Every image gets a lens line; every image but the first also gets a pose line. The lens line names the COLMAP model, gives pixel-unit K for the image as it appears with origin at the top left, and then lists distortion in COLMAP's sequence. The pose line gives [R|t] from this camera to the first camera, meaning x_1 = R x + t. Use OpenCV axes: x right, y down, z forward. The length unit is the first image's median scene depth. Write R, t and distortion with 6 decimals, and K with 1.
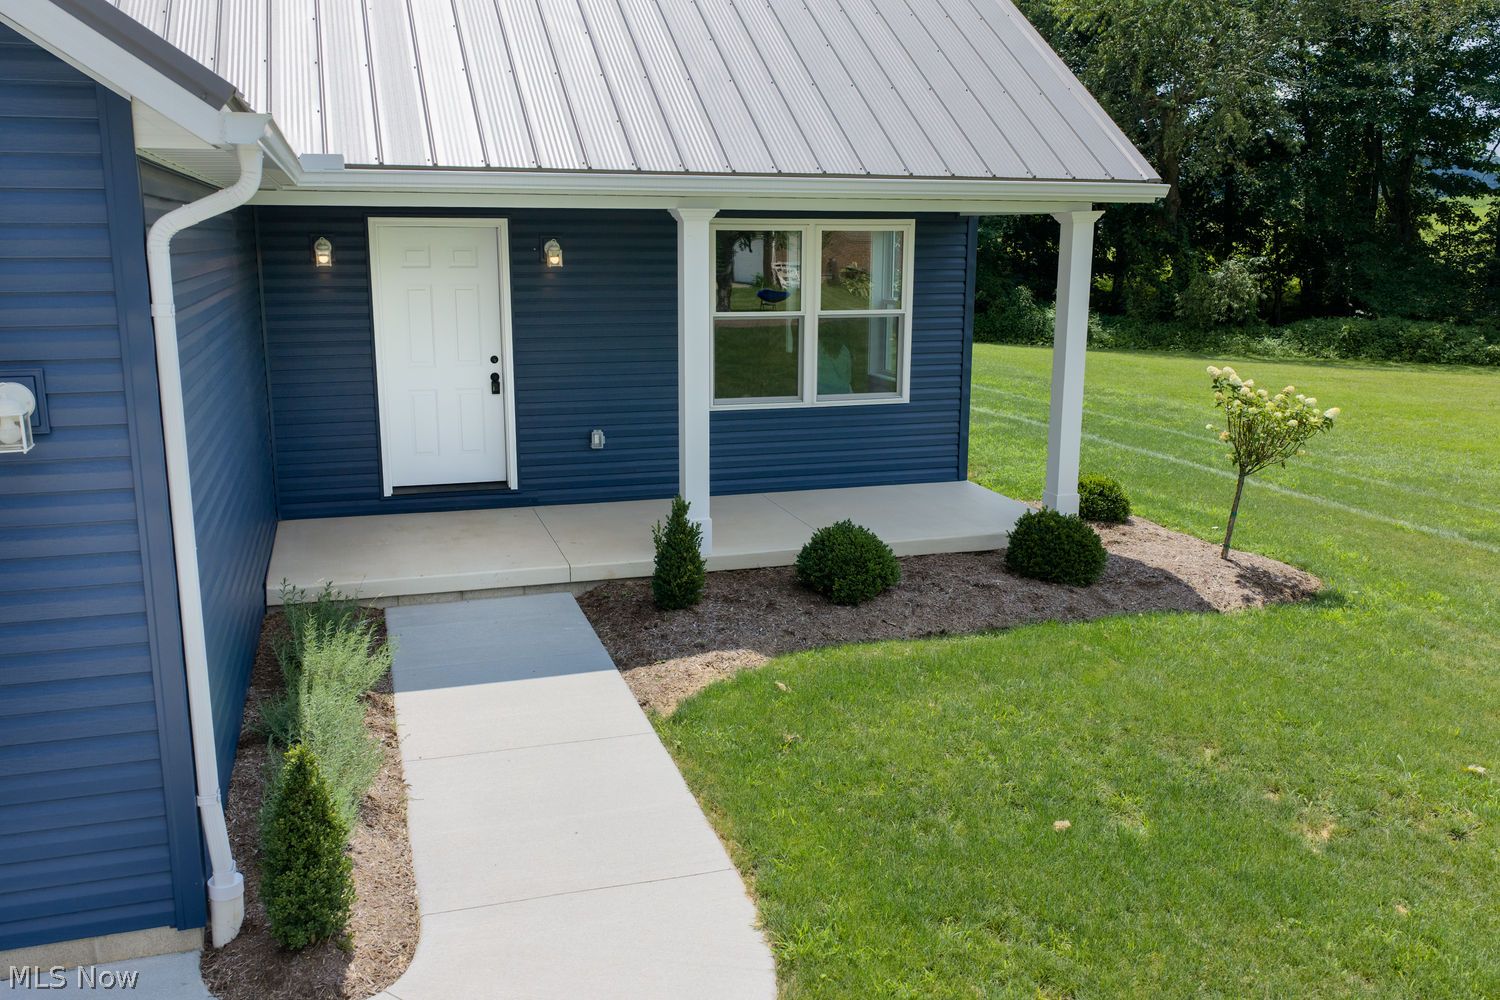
lens RADIAL K [[1267.0, 0, 775.5], [0, 1267.0, 502.4], [0, 0, 1]] dist [0.012602, -0.003050]
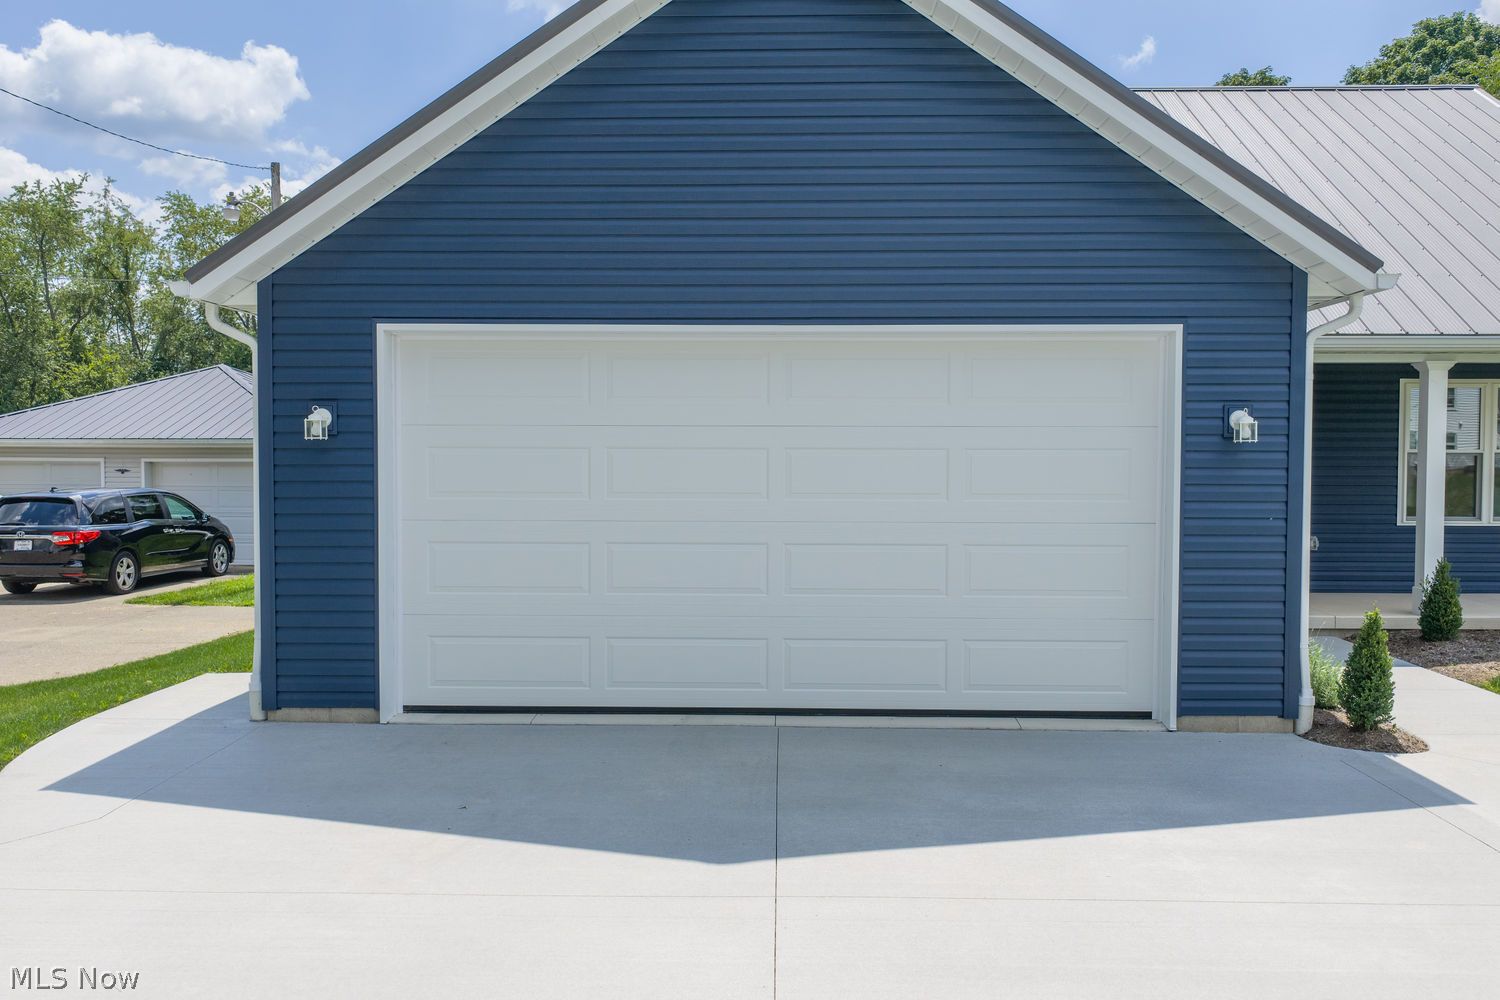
lens RADIAL K [[1240.5, 0, 750.0], [0, 1240.5, 500.0], [0, 0, 1]] dist [0.017386, -0.036940]
pose [[0.940646, 0.011162, -0.339205, -0.268600], [-0.072548, 0.982970, -0.168837, 0.176429], [0.331544, 0.183424, 0.925437, -0.425923]]
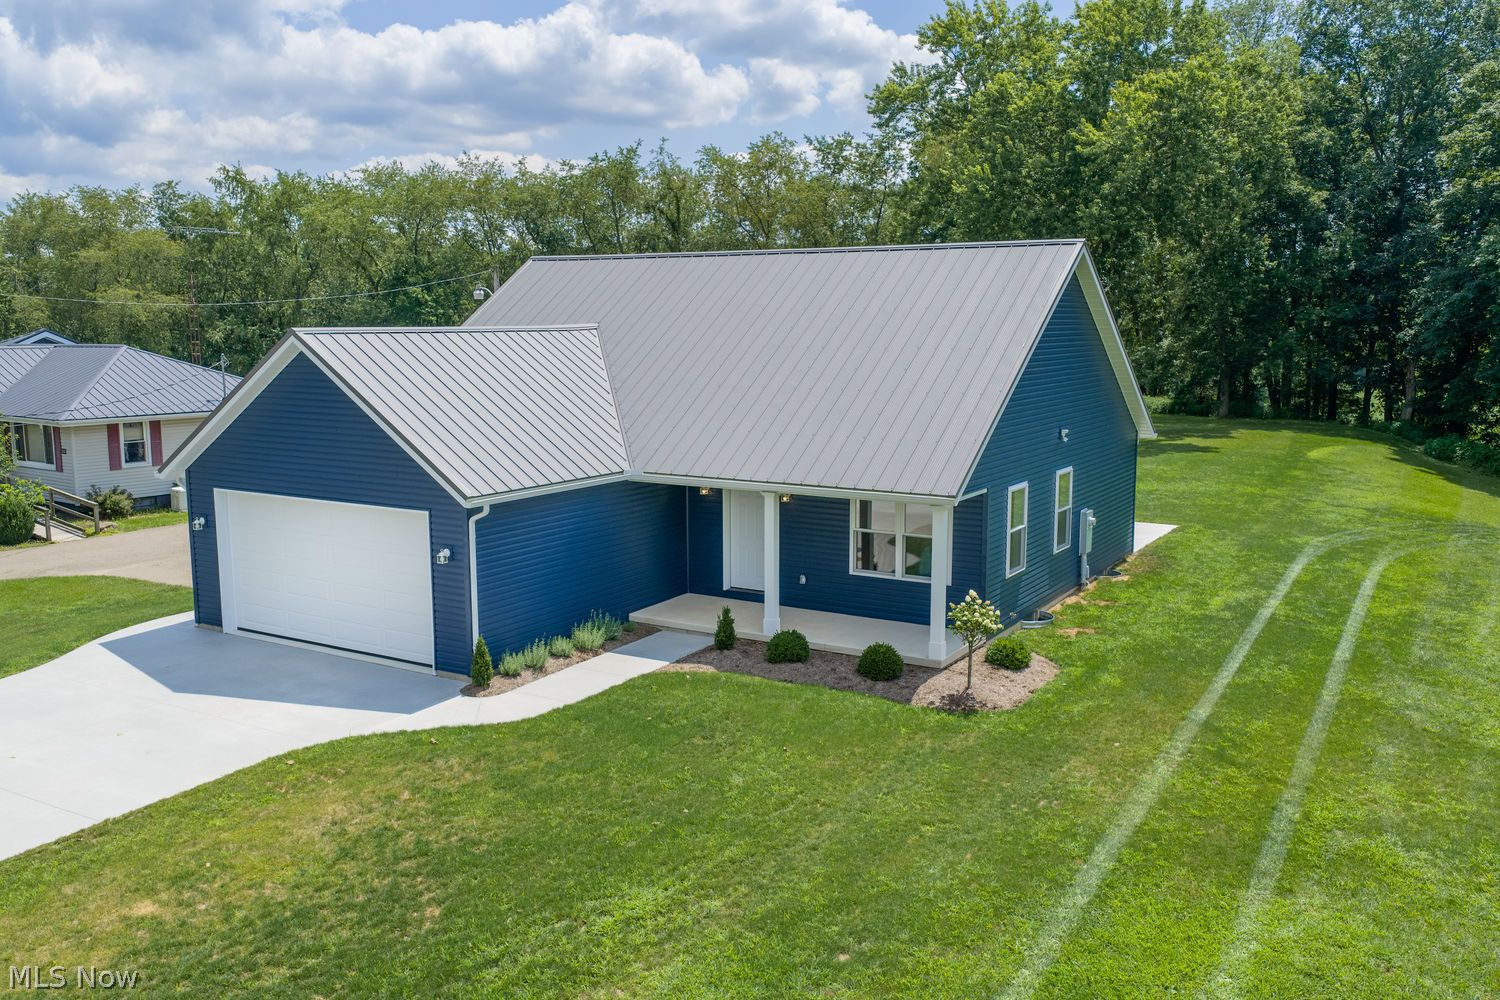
lens RADIAL K [[1267.0, 0, 775.5], [0, 1267.0, 502.4], [0, 0, 1]] dist [0.012602, -0.003050]
pose [[0.663414, 0.102992, -0.741131, 1.537405], [-0.155980, 0.987757, -0.002360, -0.182223], [0.731814, 0.117167, 0.671357, -0.546646]]
